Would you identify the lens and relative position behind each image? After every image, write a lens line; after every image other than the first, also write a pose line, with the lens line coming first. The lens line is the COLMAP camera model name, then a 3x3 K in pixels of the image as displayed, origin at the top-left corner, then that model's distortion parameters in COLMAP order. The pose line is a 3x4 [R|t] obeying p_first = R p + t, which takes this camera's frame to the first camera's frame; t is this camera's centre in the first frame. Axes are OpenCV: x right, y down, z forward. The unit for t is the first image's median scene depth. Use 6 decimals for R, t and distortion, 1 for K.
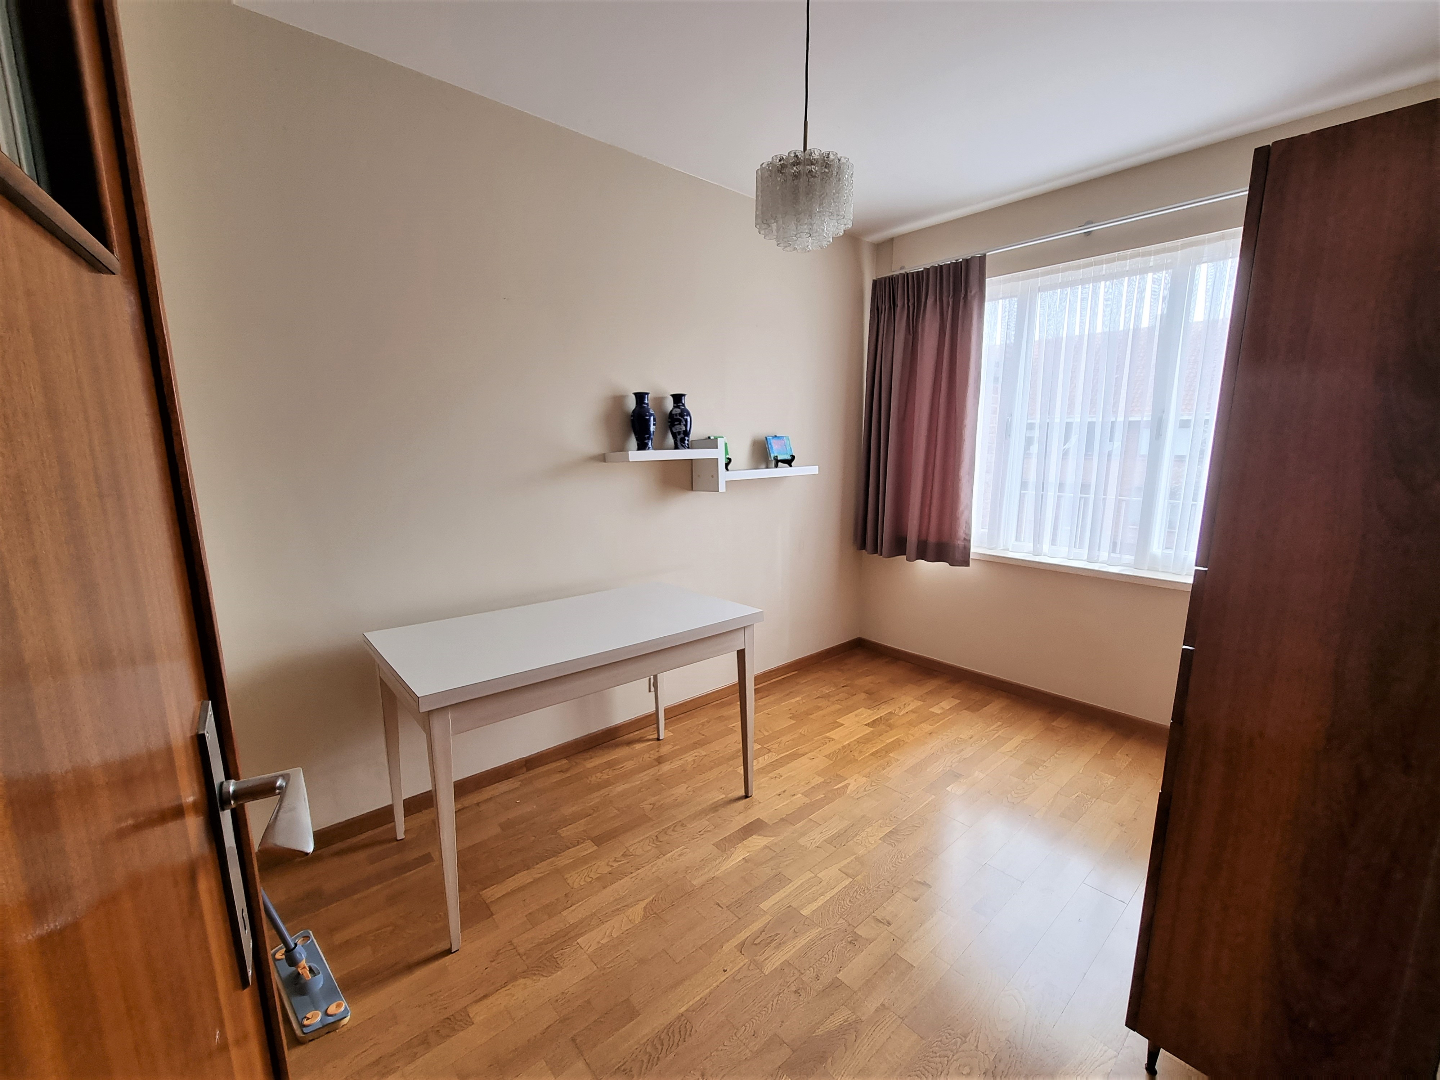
lens RADIAL K [[606.4, 0, 729.0], [0, 606.4, 553.3], [0, 0, 1]] dist [-0.001349, 0.000071]
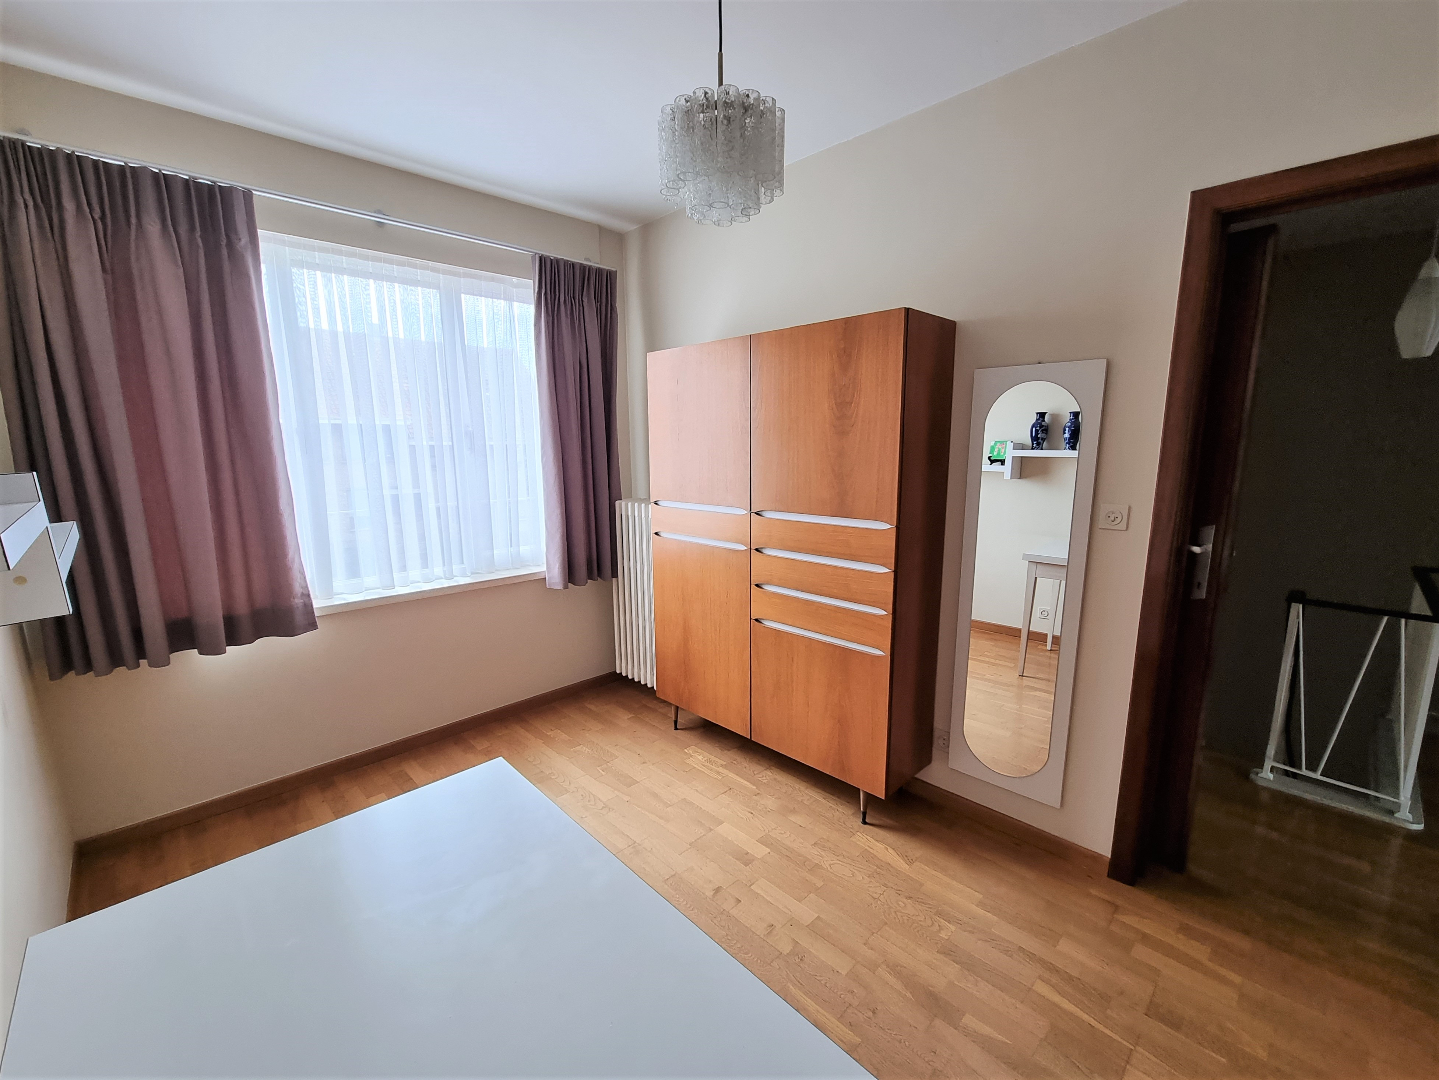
lens RADIAL K [[606.0, 0, 728.5], [0, 606.0, 553.3], [0, 0, 1]] dist [-0.001349, 0.000071]
pose [[-0.046559, -0.185566, 0.981528, -0.349273], [0.184348, 0.964120, 0.191019, -0.120666], [-0.981758, 0.189836, -0.010680, 0.528994]]
